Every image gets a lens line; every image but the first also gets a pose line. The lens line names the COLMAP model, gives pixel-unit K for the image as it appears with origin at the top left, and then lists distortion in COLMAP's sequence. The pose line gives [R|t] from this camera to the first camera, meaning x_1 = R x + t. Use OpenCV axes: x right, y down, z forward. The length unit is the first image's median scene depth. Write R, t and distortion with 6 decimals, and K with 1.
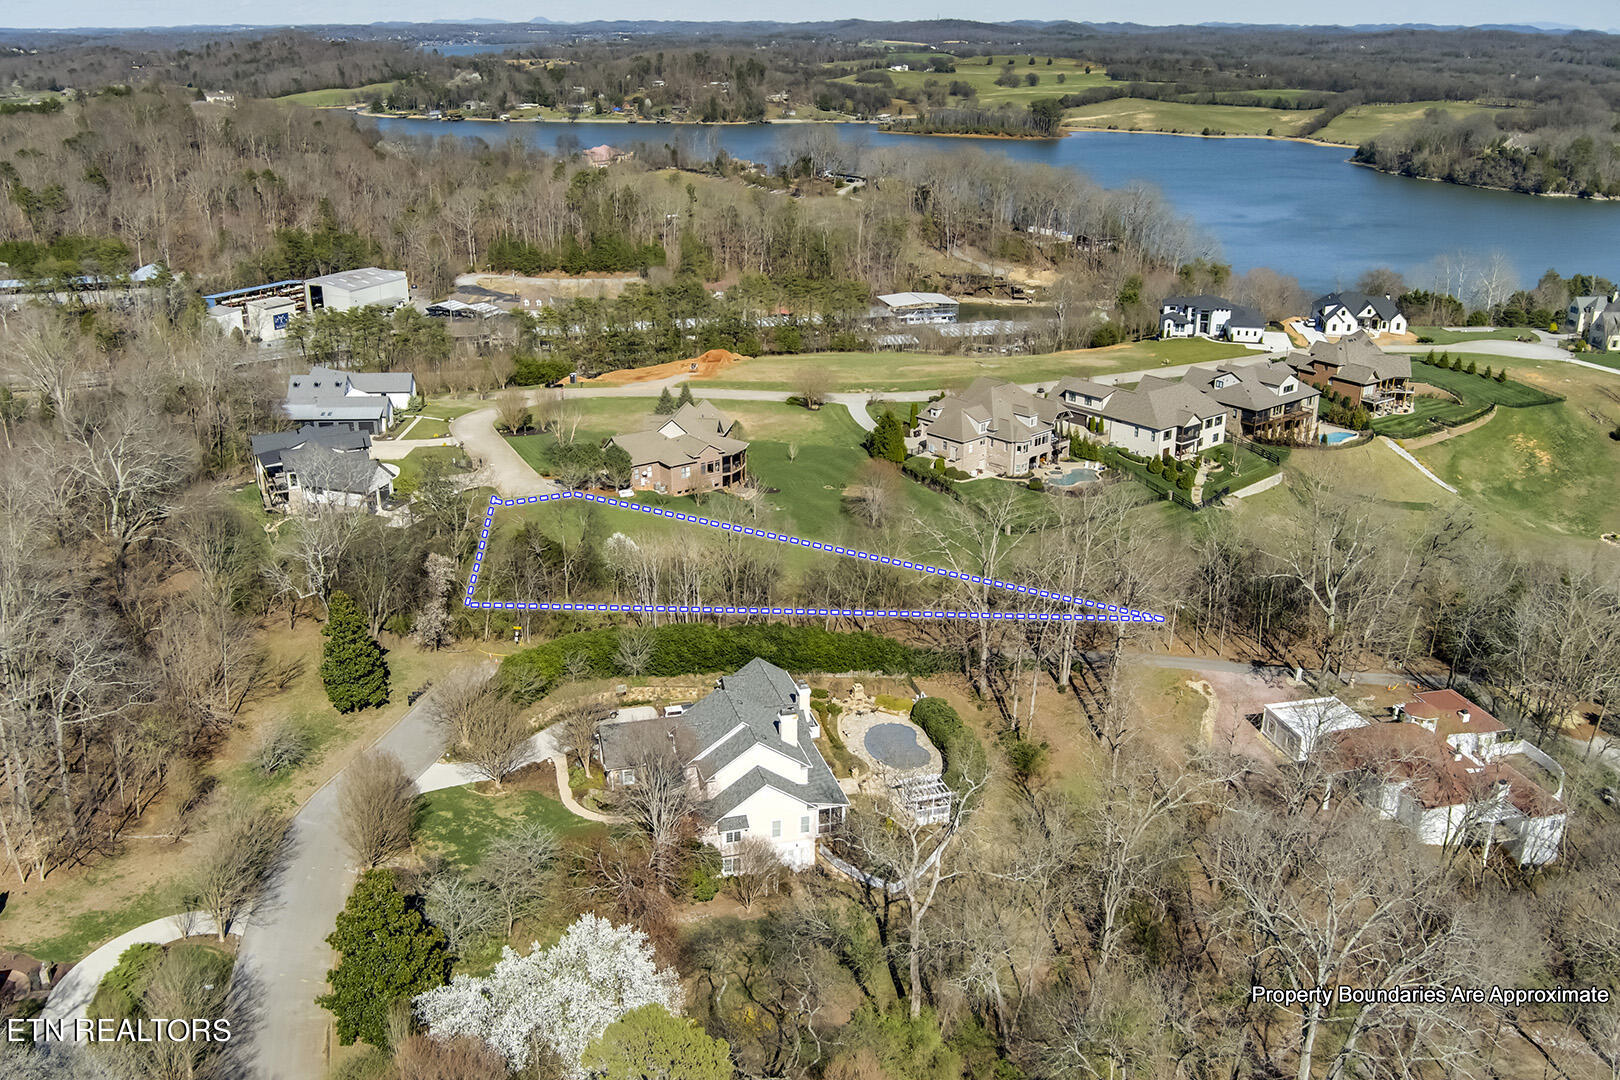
lens RADIAL K [[1357.7, 0, 798.5], [0, 1357.7, 545.9], [0, 0, 1]] dist [-0.085032, 0.028586]
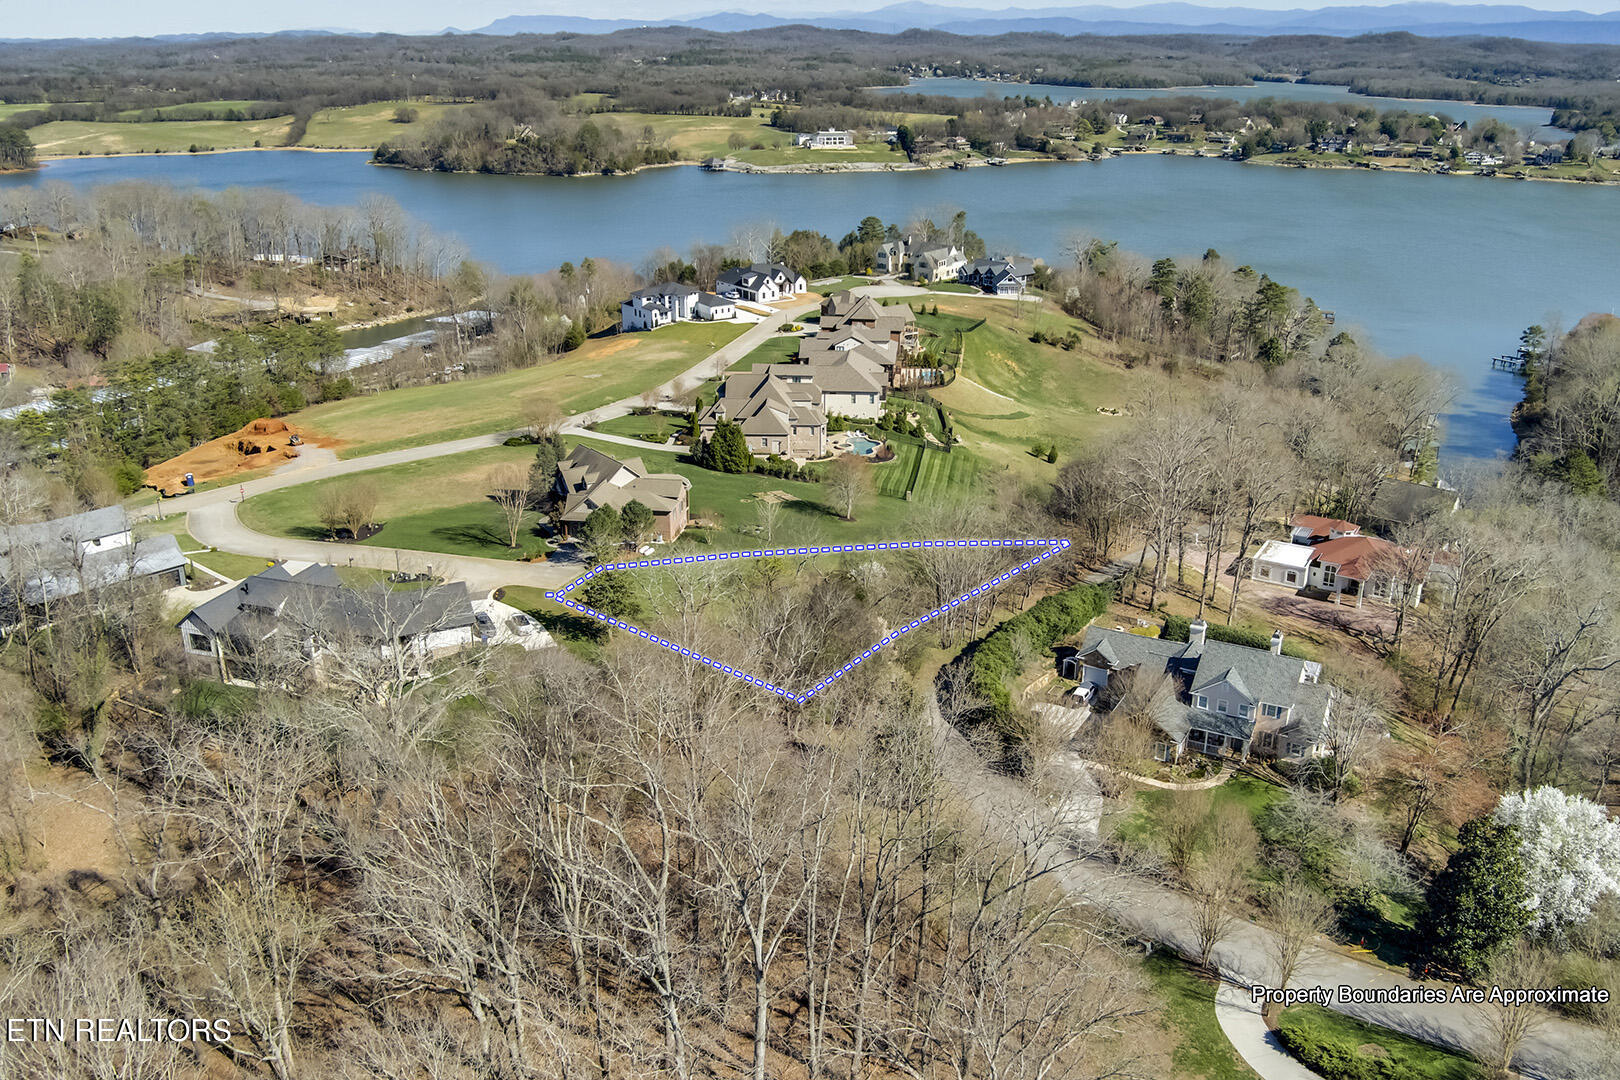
lens RADIAL K [[1357.7, 0, 790.9], [0, 1357.7, 554.4], [0, 0, 1]] dist [-0.085032, 0.028586]
pose [[0.700619, -0.255674, 0.666156, -0.365337], [0.256178, 0.961485, 0.099591, -0.057313], [-0.665962, 0.100880, 0.739133, 0.157442]]
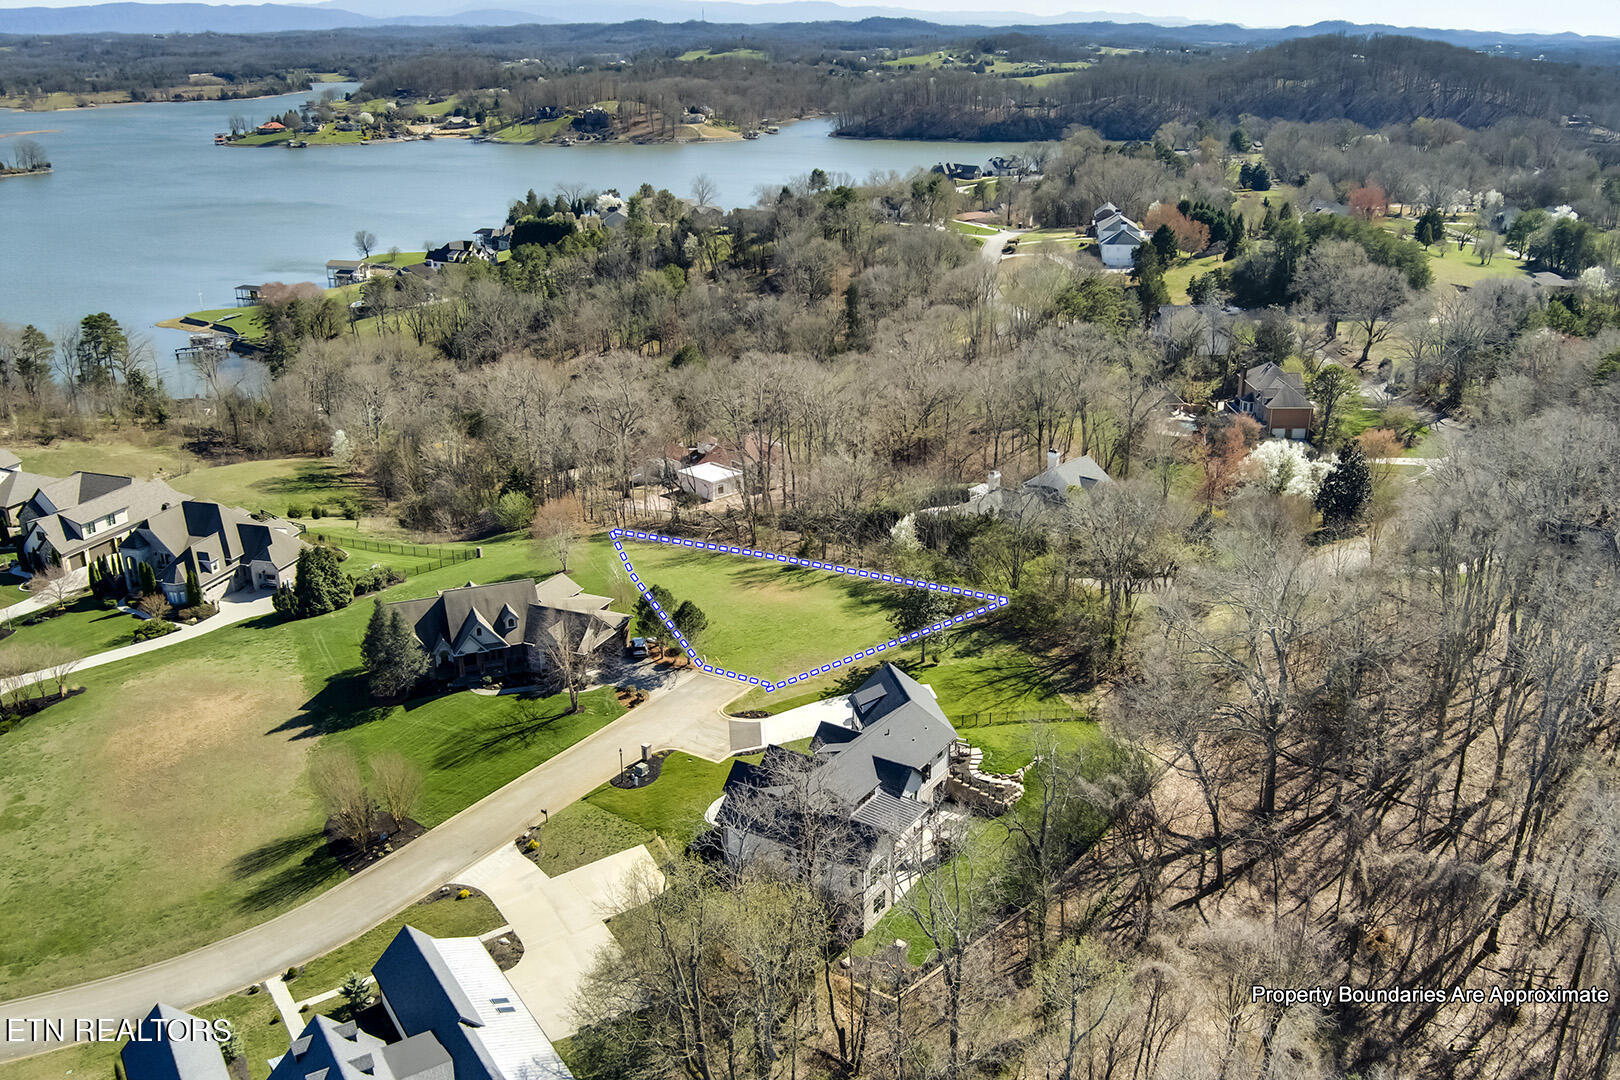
lens RADIAL K [[1475.3, 0, 821.5], [0, 1475.3, 533.8], [0, 0, 1]] dist [-0.066525, 0.000000]
pose [[-0.530506, -0.276029, 0.801481, -0.459362], [0.312249, 0.815382, 0.487496, -0.259490], [-0.788076, 0.508882, -0.346375, 0.664540]]
